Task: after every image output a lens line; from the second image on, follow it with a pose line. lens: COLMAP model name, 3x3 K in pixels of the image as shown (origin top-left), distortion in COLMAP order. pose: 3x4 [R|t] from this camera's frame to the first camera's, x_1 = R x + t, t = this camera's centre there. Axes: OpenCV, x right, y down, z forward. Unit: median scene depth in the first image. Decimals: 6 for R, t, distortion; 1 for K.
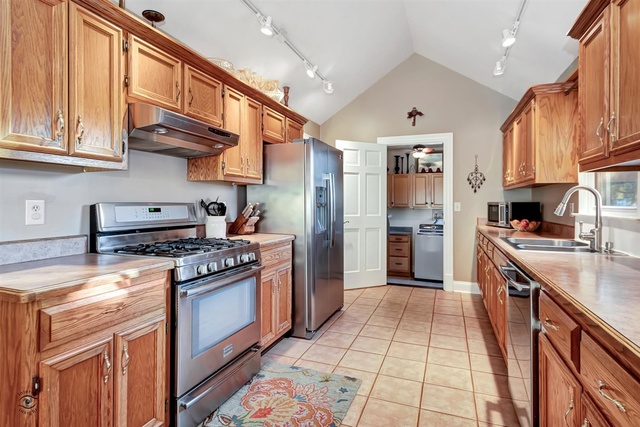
lens RADIAL K [[345.5, 0, 318.8], [0, 345.5, 207.1], [0, 0, 1]] dist [0.022225, -0.006523]
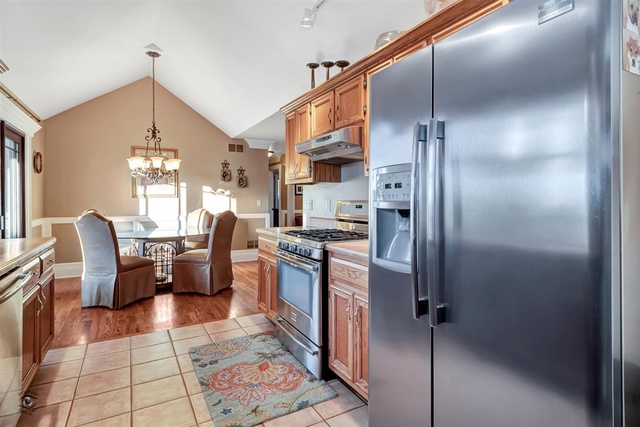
lens RADIAL K [[345.5, 0, 319.4], [0, 345.5, 199.6], [0, 0, 1]] dist [0.022225, -0.006523]
pose [[-0.651696, -0.000018, -0.758480, 0.624006], [-0.006203, 0.999967, 0.005305, -0.024457], [0.758455, 0.008162, -0.651675, 1.847993]]
